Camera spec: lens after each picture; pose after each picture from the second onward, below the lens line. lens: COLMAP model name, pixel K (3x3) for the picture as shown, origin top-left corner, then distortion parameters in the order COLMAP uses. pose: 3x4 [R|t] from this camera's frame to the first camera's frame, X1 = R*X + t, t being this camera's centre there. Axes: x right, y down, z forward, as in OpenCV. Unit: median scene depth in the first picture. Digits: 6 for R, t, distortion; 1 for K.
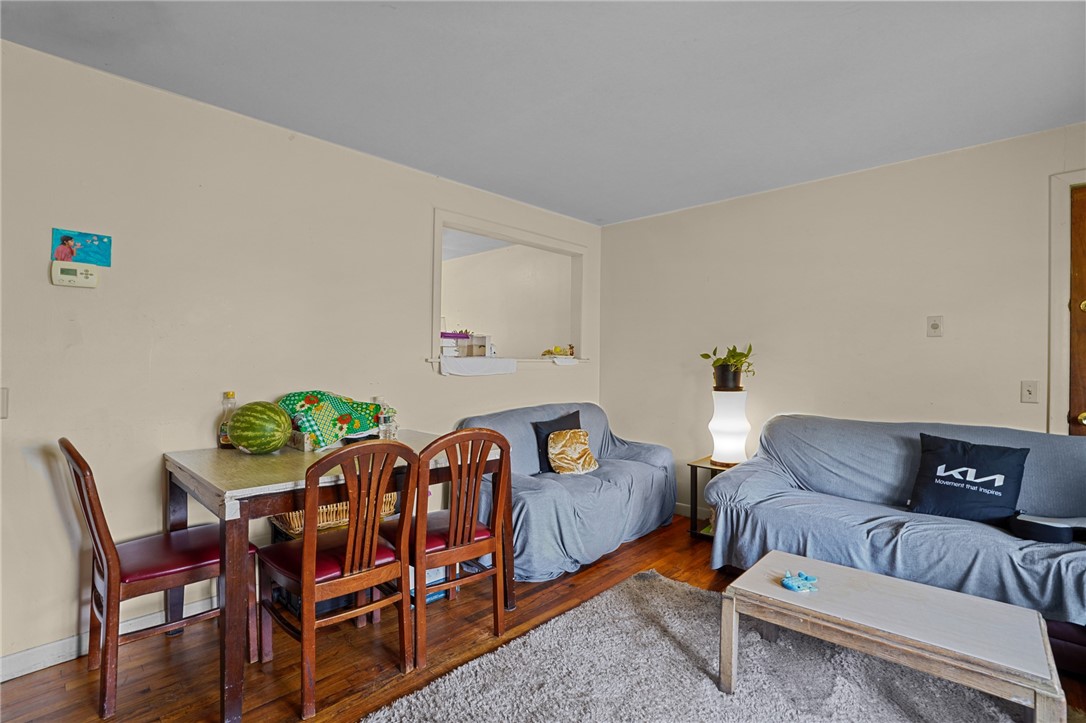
lens RADIAL K [[502.0, 0, 544.6], [0, 502.0, 361.8], [0, 0, 1]] dist [-0.070937, 0.025829]
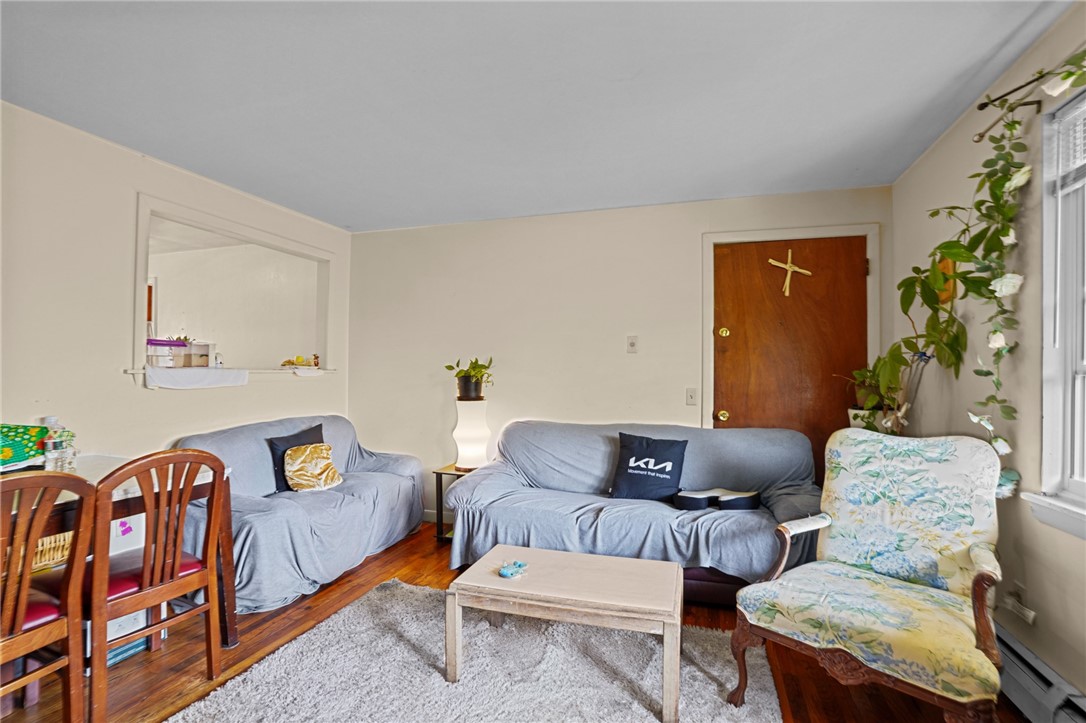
lens RADIAL K [[501.0, 0, 541.4], [0, 501.0, 367.0], [0, 0, 1]] dist [-0.068361, 0.025118]
pose [[0.902088, 0.004857, 0.431524, 0.060608], [-0.001921, 0.999972, -0.007238, -0.007991], [-0.431547, 0.005701, 0.902072, -0.051277]]
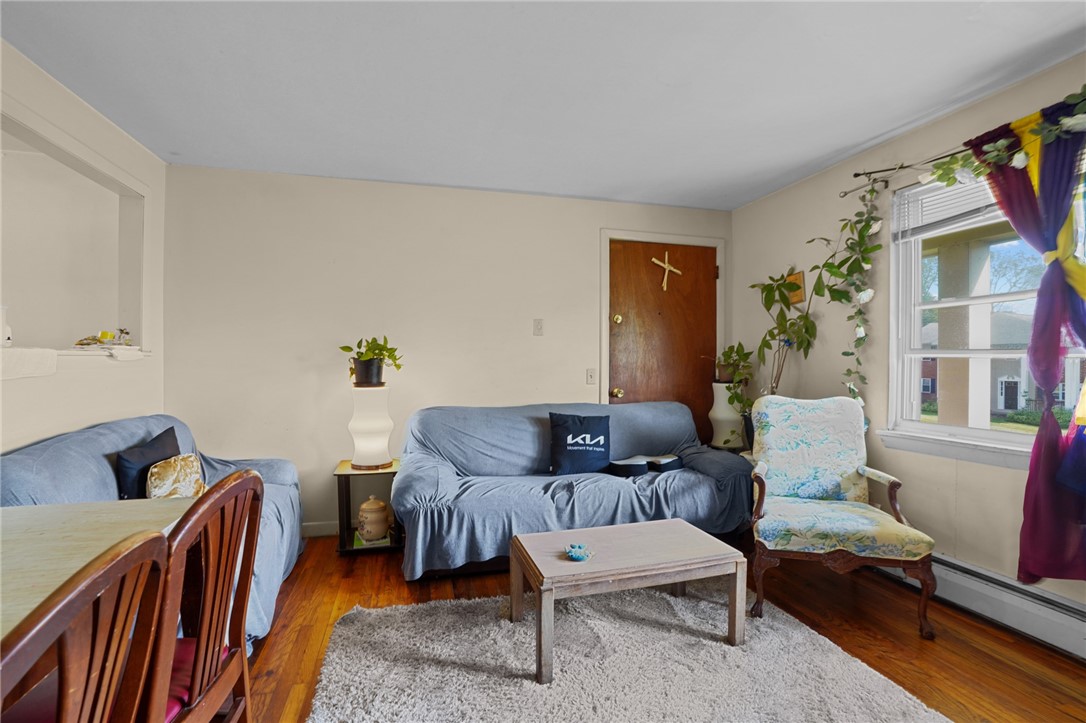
lens RADIAL K [[505.4, 0, 543.0], [0, 505.4, 361.5], [0, 0, 1]] dist [-0.070625, 0.025089]
pose [[0.525376, -0.009436, 0.850818, -0.368619], [-0.001083, 0.999930, 0.011758, 0.000573], [-0.850870, -0.007098, 0.525329, 0.351703]]
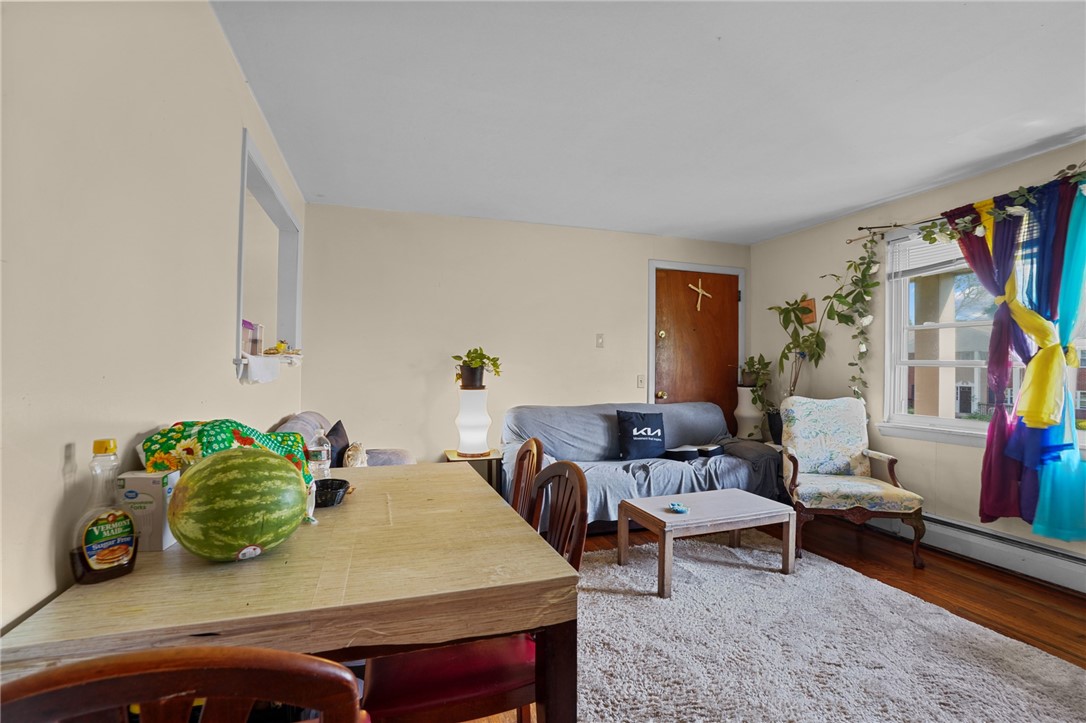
lens RADIAL K [[502.0, 0, 544.6], [0, 502.0, 361.8], [0, 0, 1]] dist [-0.070937, 0.025829]
pose [[0.479342, 0.002512, 0.877625, -0.795113], [-0.006683, 0.999977, 0.000788, -0.007920], [-0.877603, -0.006243, 0.479348, 0.466003]]
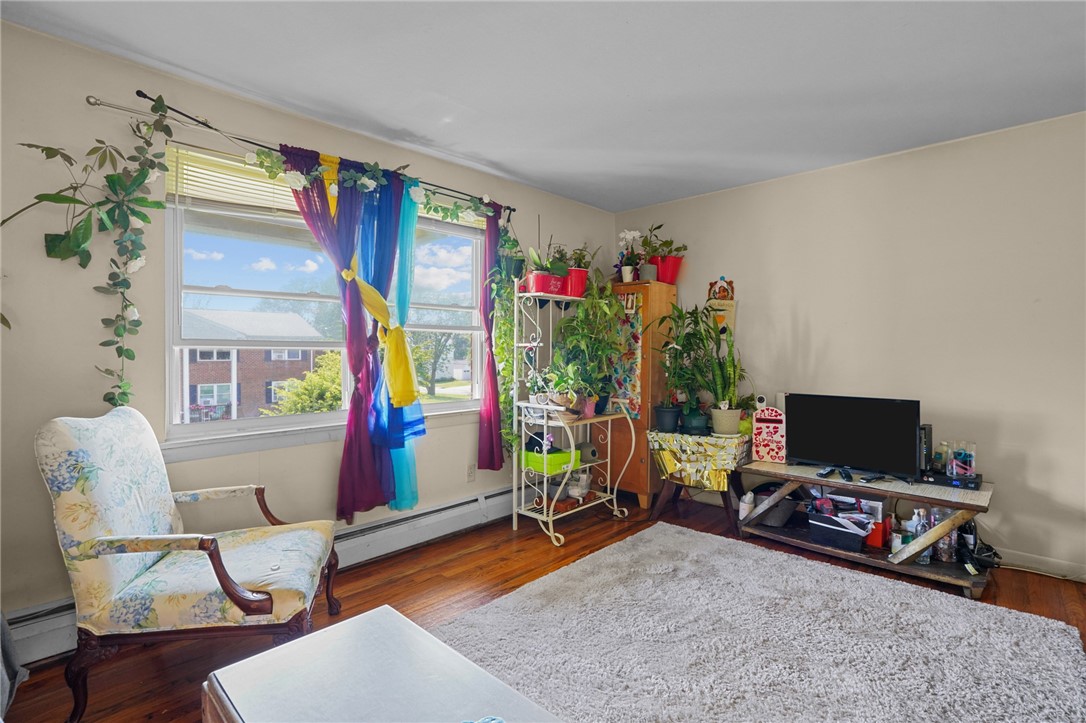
lens RADIAL K [[505.4, 0, 543.0], [0, 505.4, 361.5], [0, 0, 1]] dist [-0.070625, 0.025089]
pose [[-0.999739, -0.005904, 0.022051, 0.312584], [-0.005771, 0.999965, 0.006083, 0.019444], [-0.022086, 0.005954, -0.999738, 1.147381]]
